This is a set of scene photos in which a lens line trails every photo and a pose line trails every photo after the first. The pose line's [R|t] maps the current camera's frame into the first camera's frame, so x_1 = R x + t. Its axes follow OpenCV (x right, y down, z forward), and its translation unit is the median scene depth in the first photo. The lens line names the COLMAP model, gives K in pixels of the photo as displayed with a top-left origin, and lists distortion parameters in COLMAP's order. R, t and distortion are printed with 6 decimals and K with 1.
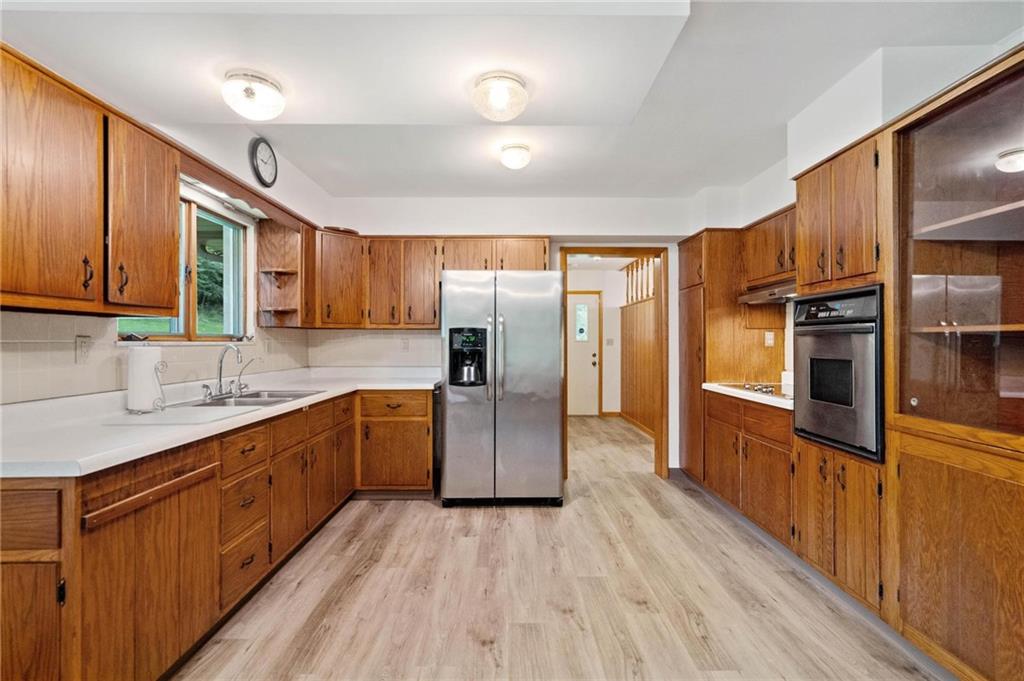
lens RADIAL K [[481.8, 0, 509.8], [0, 481.8, 339.9], [0, 0, 1]] dist [-0.000361, 0.000908]
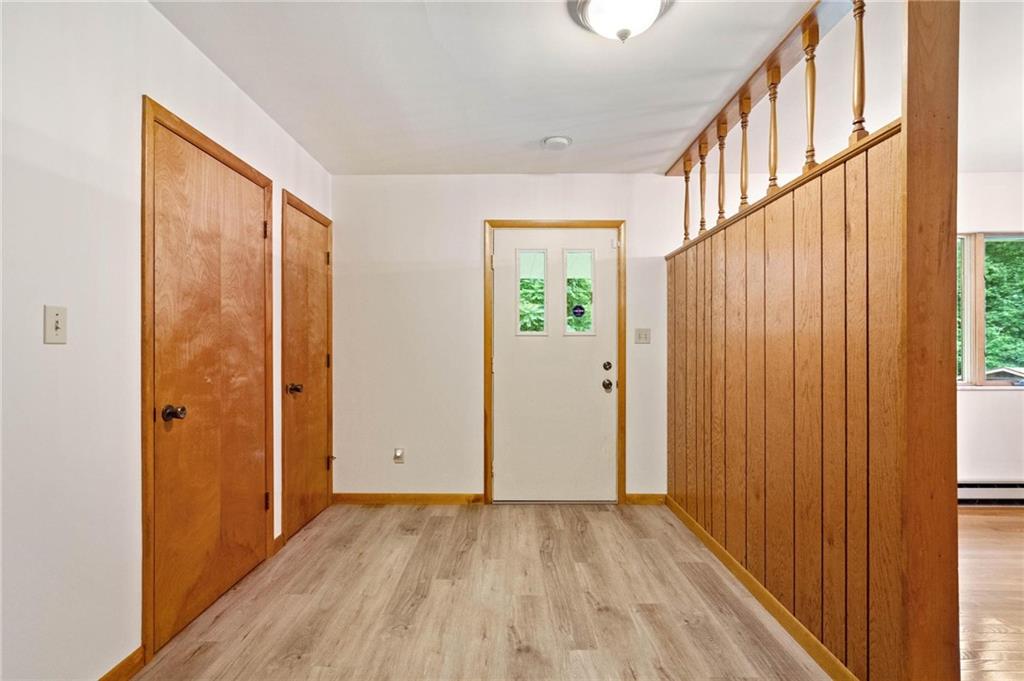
lens RADIAL K [[470.7, 0, 511.5], [0, 470.7, 344.3], [0, 0, 1]] dist [0.000777, 0.000321]
pose [[0.999897, -0.001027, -0.014336, 0.208226], [0.001083, 0.999992, 0.003866, 0.022833], [0.014332, -0.003881, 0.999890, 1.263298]]
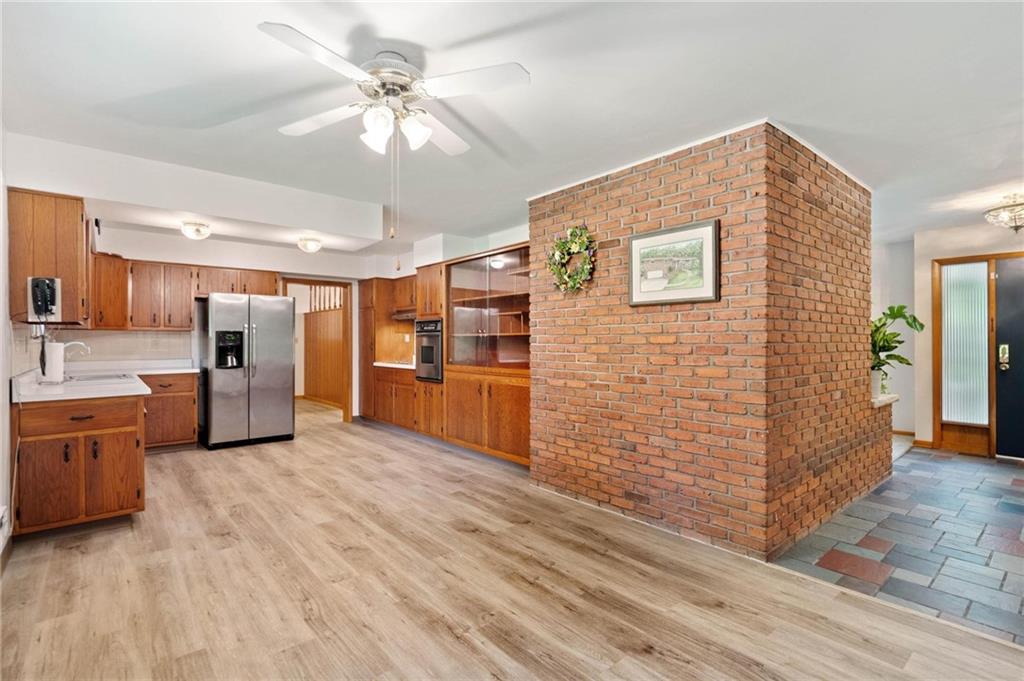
lens RADIAL K [[481.8, 0, 509.8], [0, 481.8, 339.9], [0, 0, 1]] dist [-0.000361, 0.000908]
pose [[0.767701, -0.001477, 0.640807, -0.386897], [0.000637, 0.999999, 0.001543, 0.001875], [-0.640808, -0.000776, 0.767701, -0.756272]]
